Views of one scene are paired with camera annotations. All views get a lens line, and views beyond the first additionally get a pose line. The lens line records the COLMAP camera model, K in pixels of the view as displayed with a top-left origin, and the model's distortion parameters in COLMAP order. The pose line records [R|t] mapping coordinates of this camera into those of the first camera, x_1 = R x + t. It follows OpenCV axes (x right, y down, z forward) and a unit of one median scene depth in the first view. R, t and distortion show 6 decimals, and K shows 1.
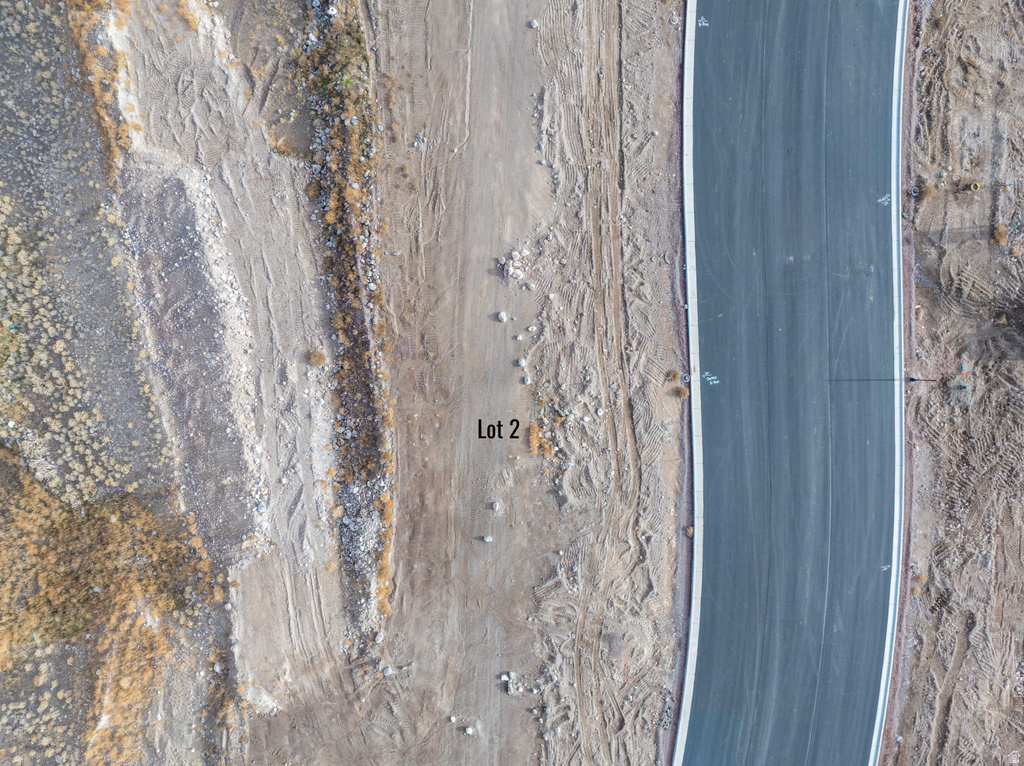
lens RADIAL K [[720.4, 0, 512.0], [0, 720.4, 383.0], [0, 0, 1]] dist [-0.040877, 0.006995]
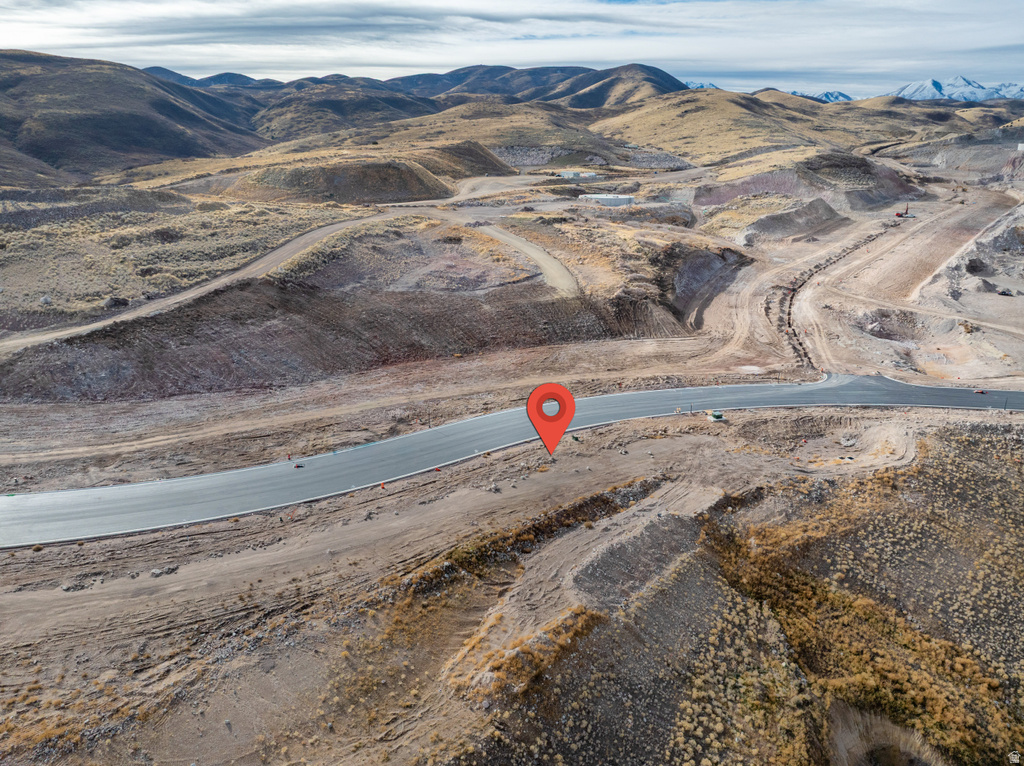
lens RADIAL K [[720.4, 0, 512.0], [0, 720.4, 383.0], [0, 0, 1]] dist [-0.040877, 0.006995]
pose [[-0.652885, -0.248099, 0.715674, -1.500454], [0.757431, -0.221732, 0.614112, -1.365930], [0.006327, 0.943018, 0.332683, -0.041823]]
